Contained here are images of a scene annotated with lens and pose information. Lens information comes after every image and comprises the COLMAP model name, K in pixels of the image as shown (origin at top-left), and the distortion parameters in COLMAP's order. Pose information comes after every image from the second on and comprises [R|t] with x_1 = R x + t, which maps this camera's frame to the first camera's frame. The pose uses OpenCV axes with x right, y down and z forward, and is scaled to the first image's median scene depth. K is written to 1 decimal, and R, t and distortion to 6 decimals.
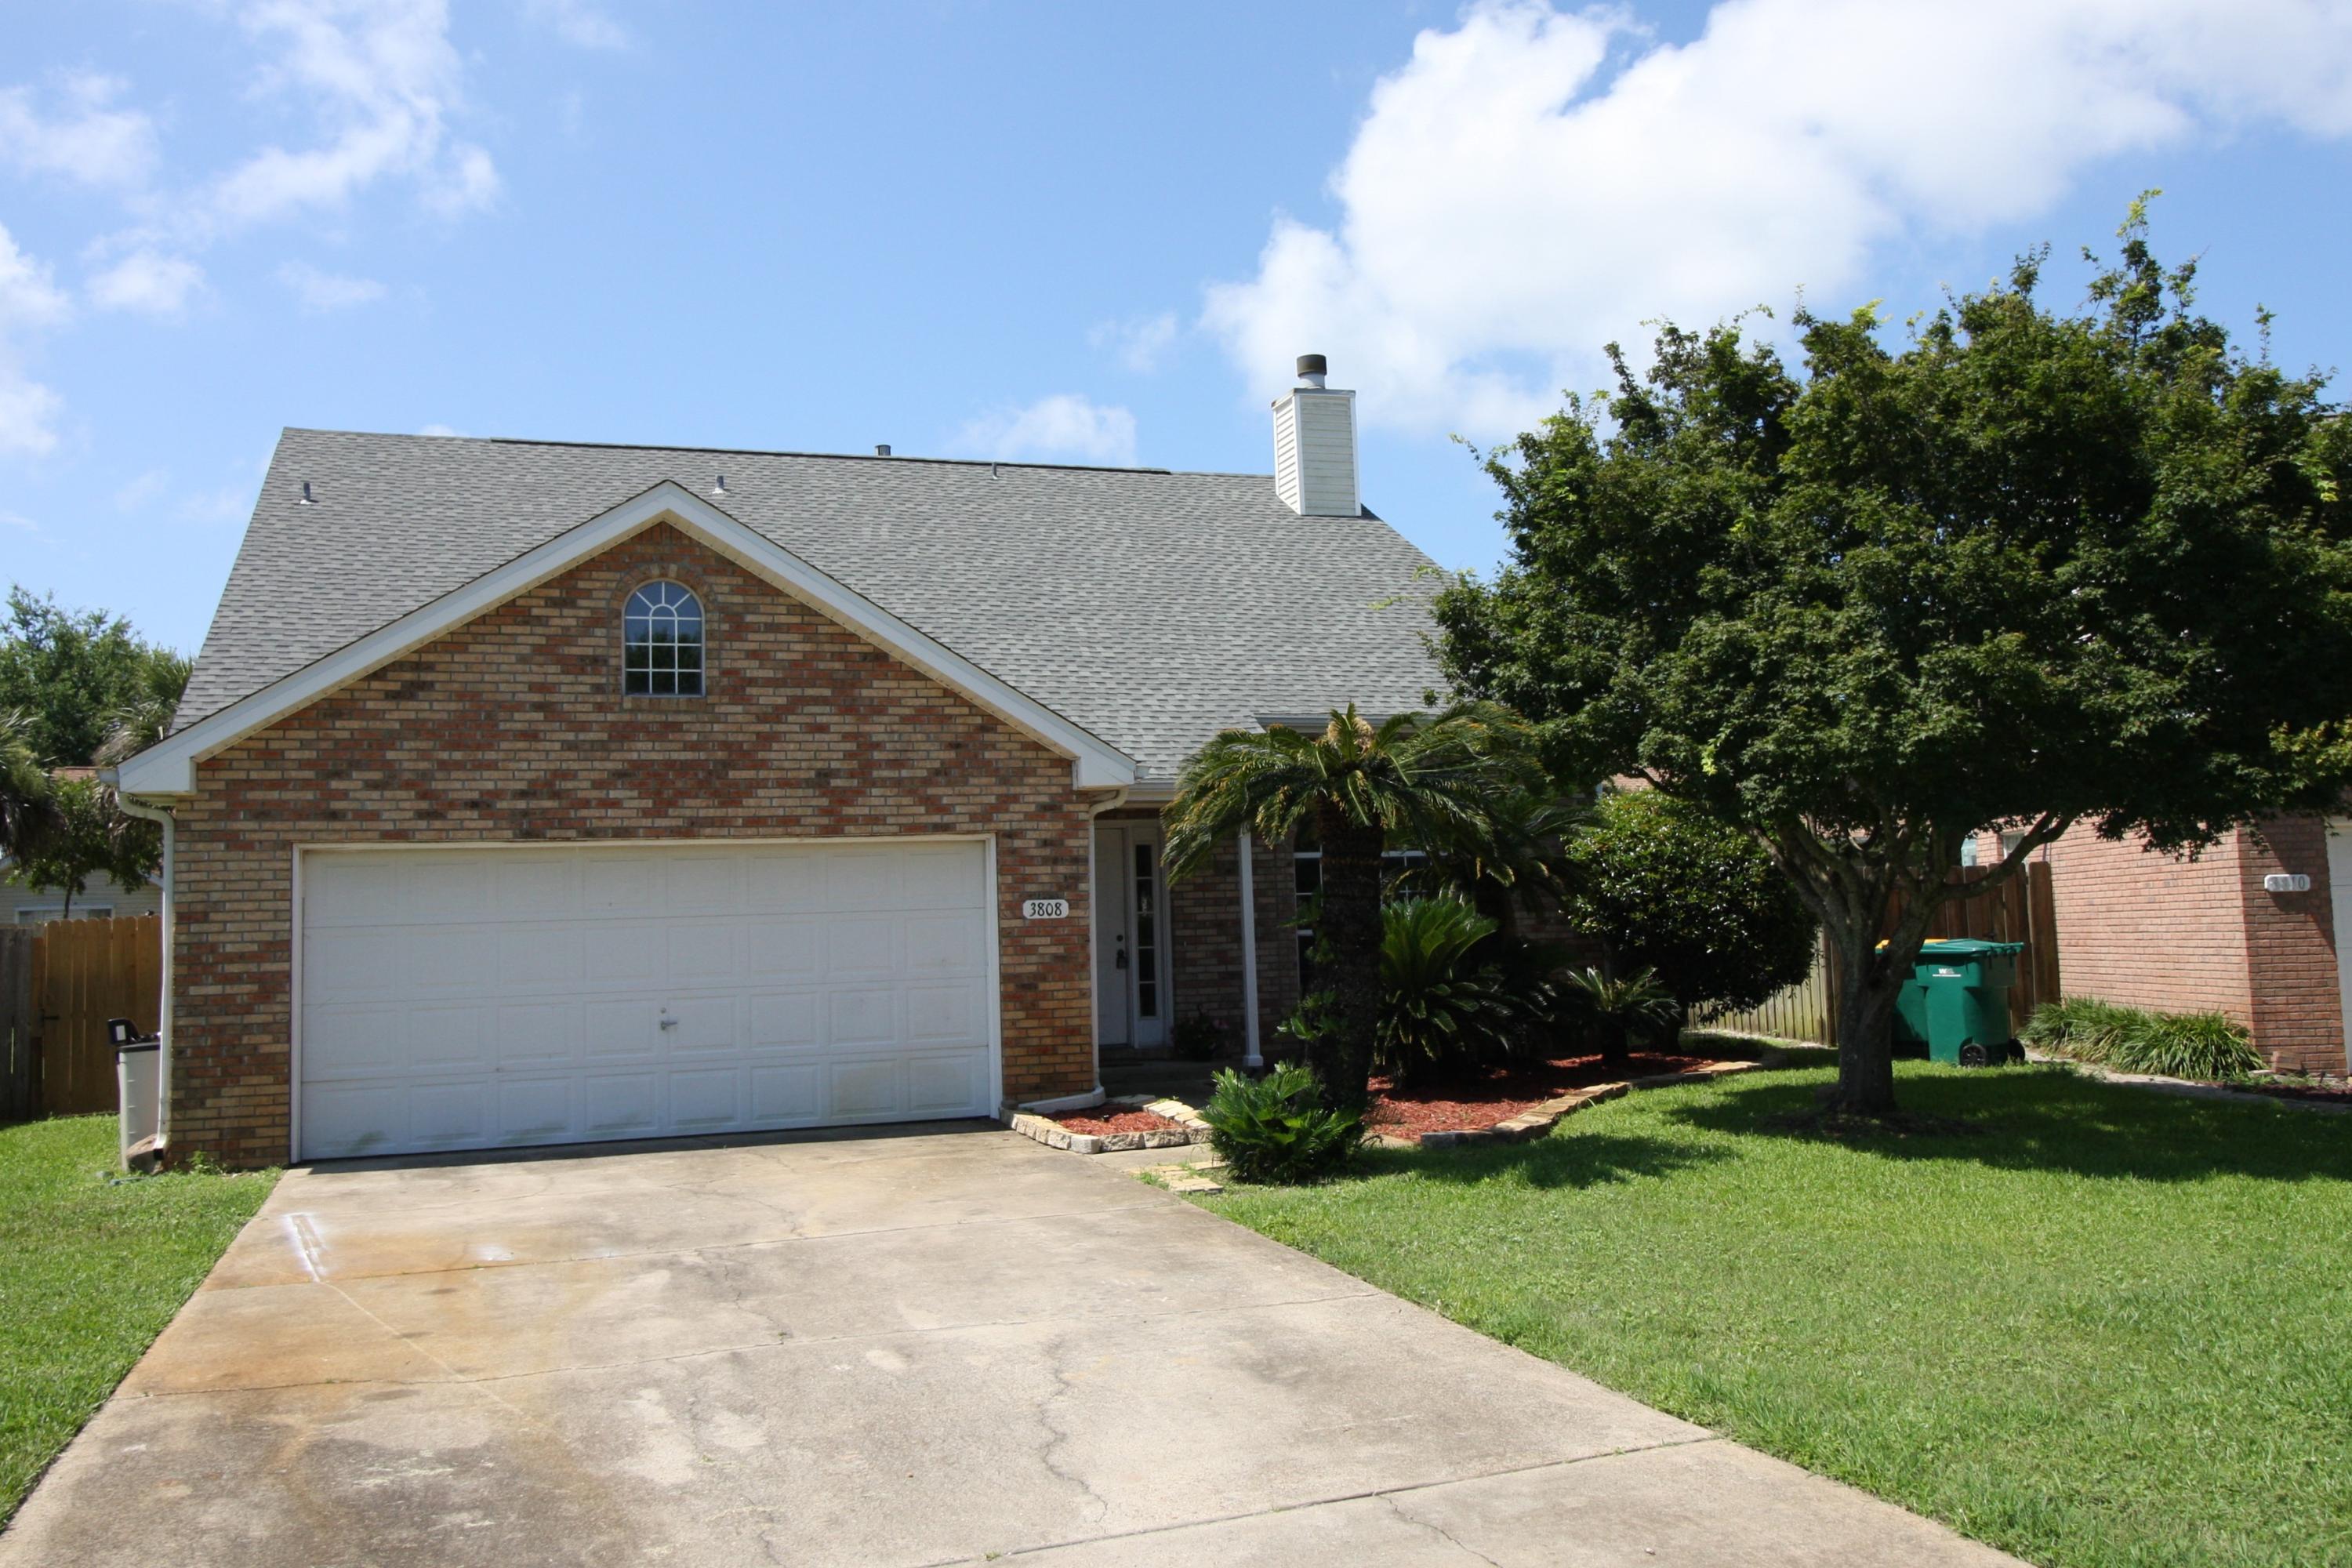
lens RADIAL K [[1947.8, 0, 1173.2], [0, 1947.8, 724.7], [0, 0, 1]] dist [0.005551, 0.002948]
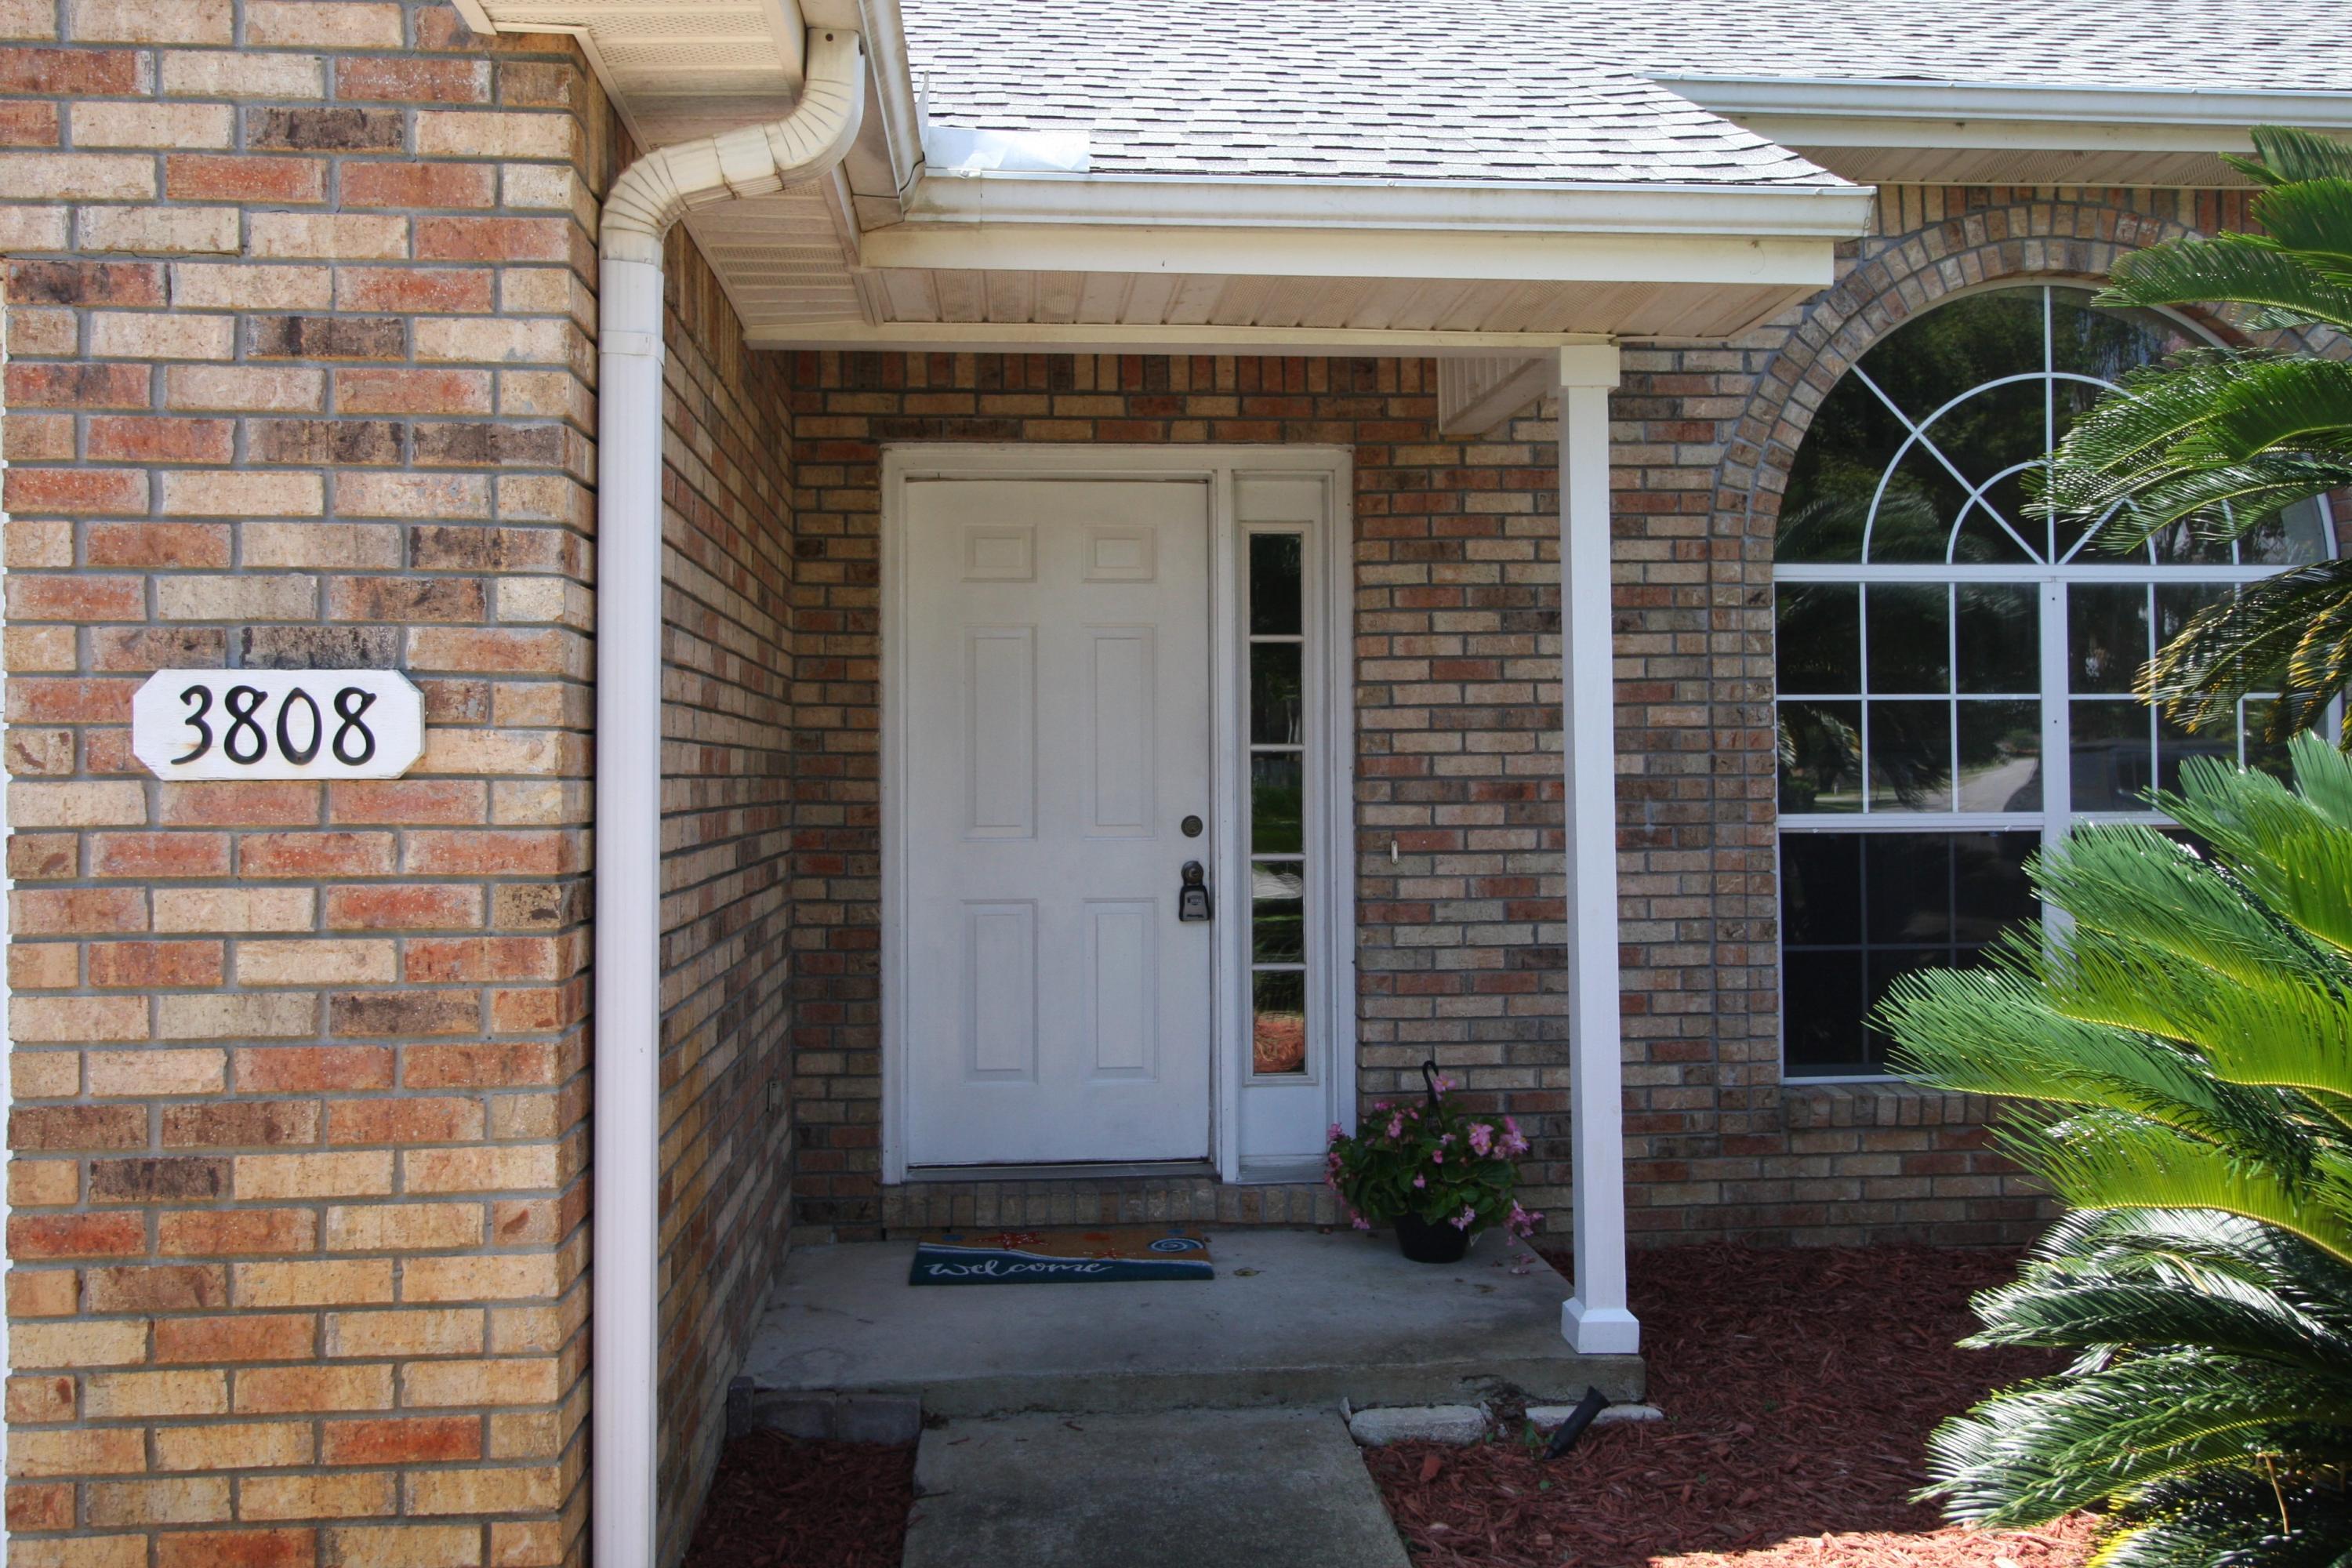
lens RADIAL K [[1947.8, 0, 1173.2], [0, 1947.8, 724.7], [0, 0, 1]] dist [0.005551, 0.002948]
pose [[0.975404, 0.018510, -0.219648, 0.047356], [0.001346, 0.995949, 0.089908, 0.079402], [0.220422, -0.087992, 0.971428, 0.850882]]
